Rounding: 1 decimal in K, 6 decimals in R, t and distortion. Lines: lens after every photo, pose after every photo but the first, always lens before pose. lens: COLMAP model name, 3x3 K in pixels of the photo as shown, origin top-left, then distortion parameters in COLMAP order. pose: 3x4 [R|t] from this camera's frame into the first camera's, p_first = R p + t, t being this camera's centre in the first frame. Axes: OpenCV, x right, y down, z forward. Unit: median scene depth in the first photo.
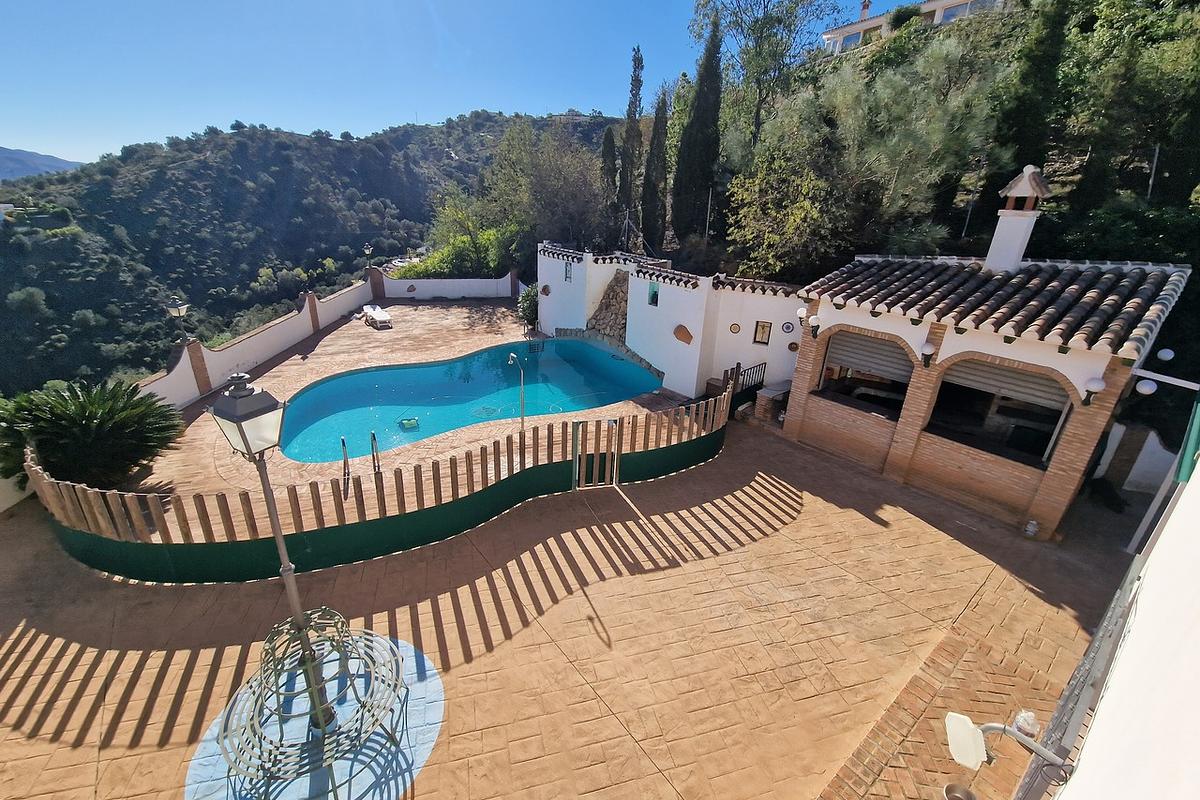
lens RADIAL K [[500.3, 0, 589.1], [0, 500.3, 392.7], [0, 0, 1]] dist [0.009483, -0.007329]
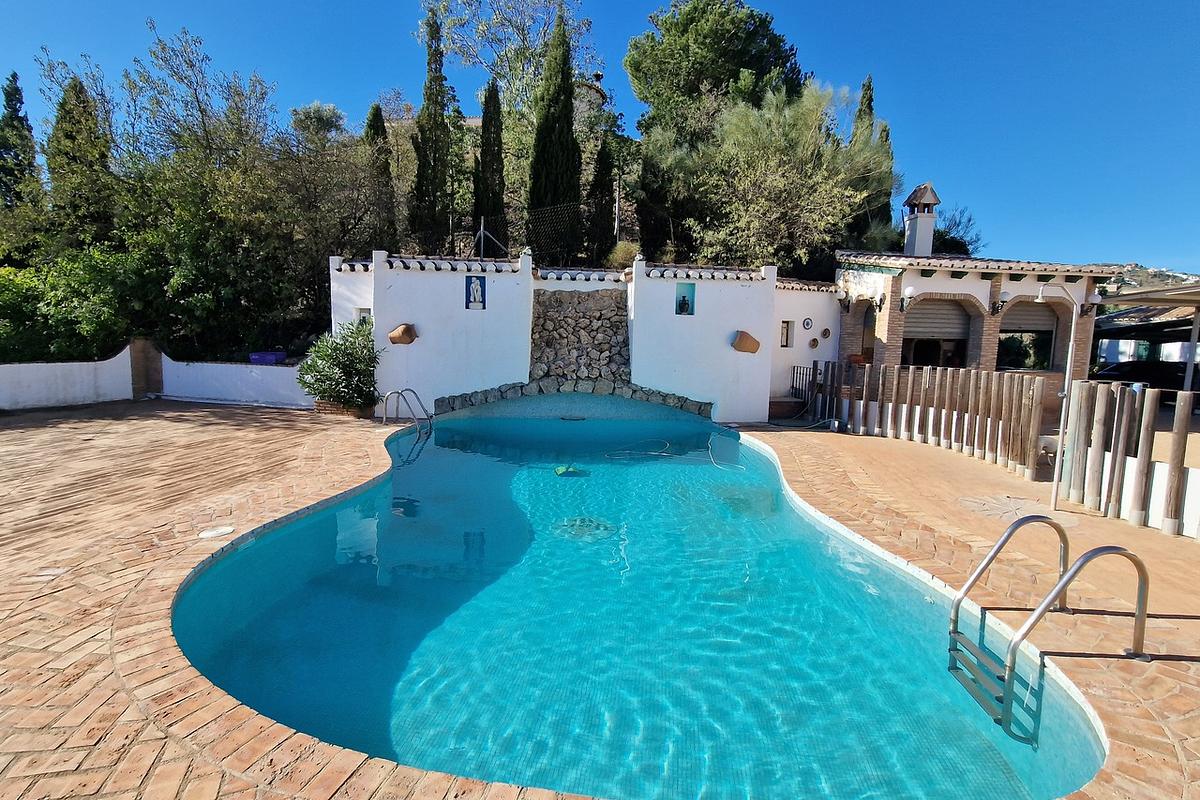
lens RADIAL K [[500.3, 0, 589.1], [0, 500.3, 392.7], [0, 0, 1]] dist [0.009483, -0.007329]
pose [[0.526967, -0.088162, 0.845301, -0.580359], [0.313304, 0.944708, -0.096786, -0.041255], [-0.790030, 0.315839, 0.525451, 0.773348]]
